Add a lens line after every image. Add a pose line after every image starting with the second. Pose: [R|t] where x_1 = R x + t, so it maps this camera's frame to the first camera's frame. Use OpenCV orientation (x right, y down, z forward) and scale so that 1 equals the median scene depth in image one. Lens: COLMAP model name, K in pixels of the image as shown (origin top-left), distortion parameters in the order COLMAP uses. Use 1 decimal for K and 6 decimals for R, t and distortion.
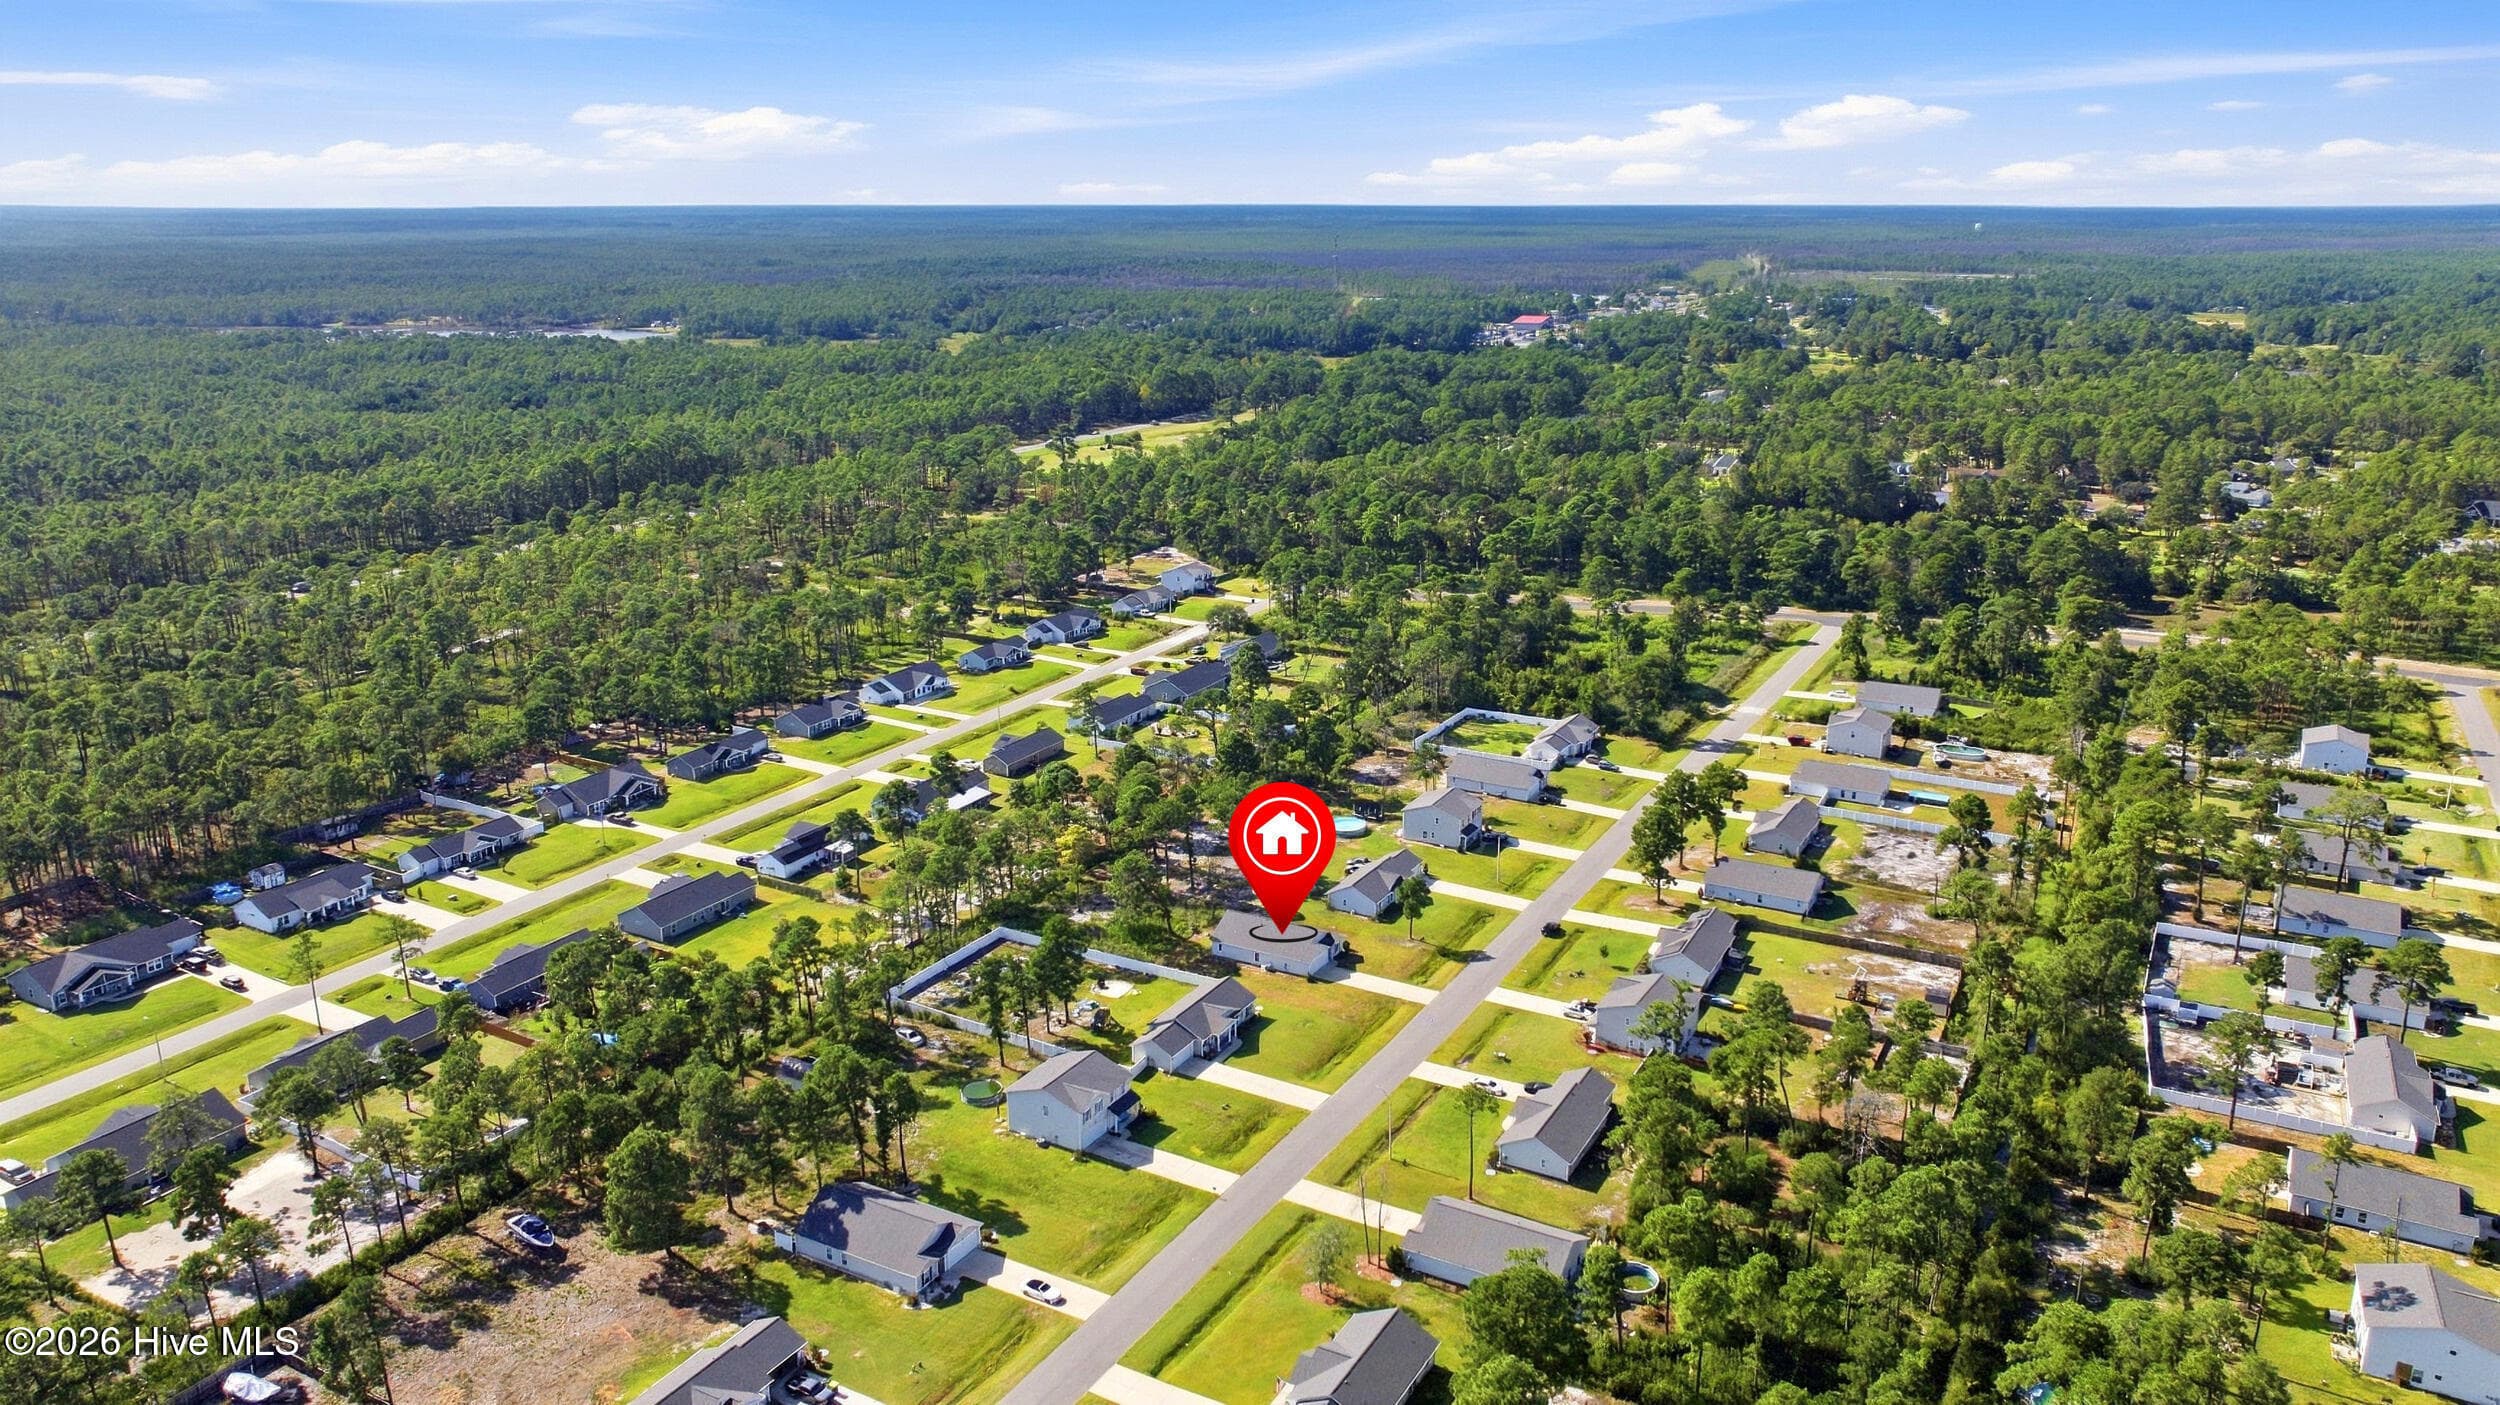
lens RADIAL K [[1765.8, 0, 1256.3], [0, 1765.8, 692.3], [0, 0, 1]] dist [-0.008057, 0.000738]
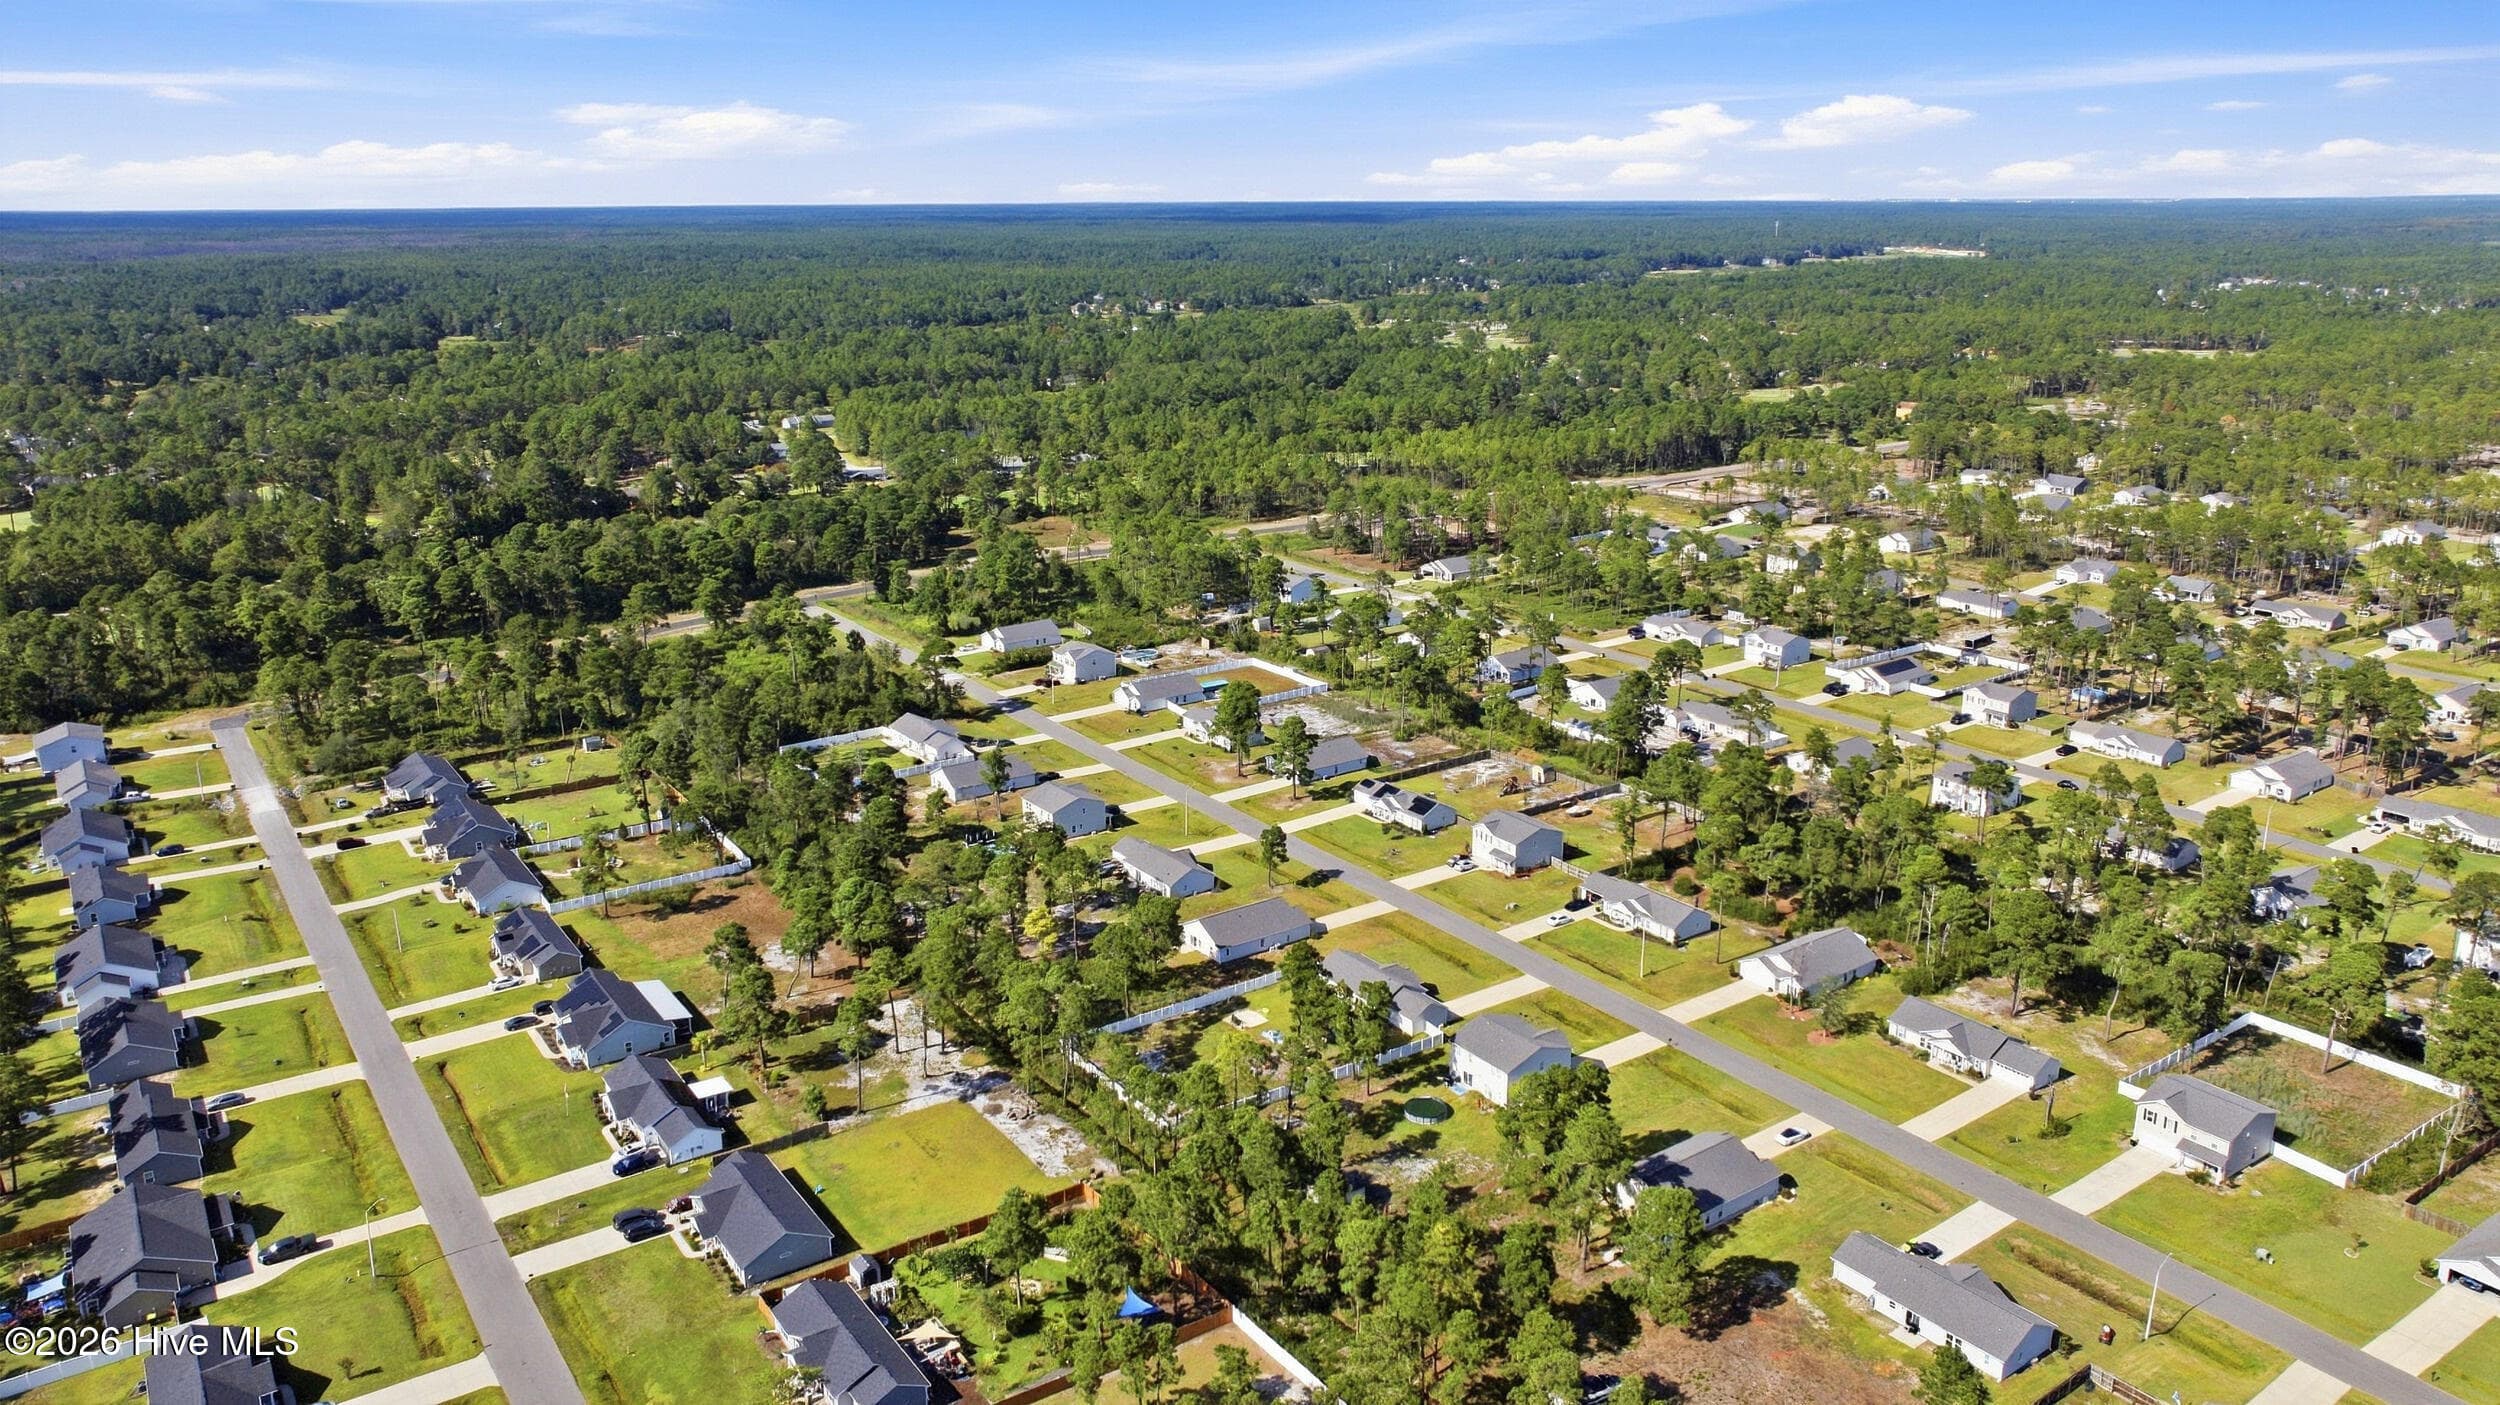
lens RADIAL K [[1765.8, 0, 1256.3], [0, 1765.8, 692.3], [0, 0, 1]] dist [-0.008057, 0.000738]
pose [[0.424809, -0.245258, 0.871428, -0.726541], [0.250981, 0.956776, 0.146930, -0.116202], [-0.869797, 0.156294, 0.468002, 0.441383]]
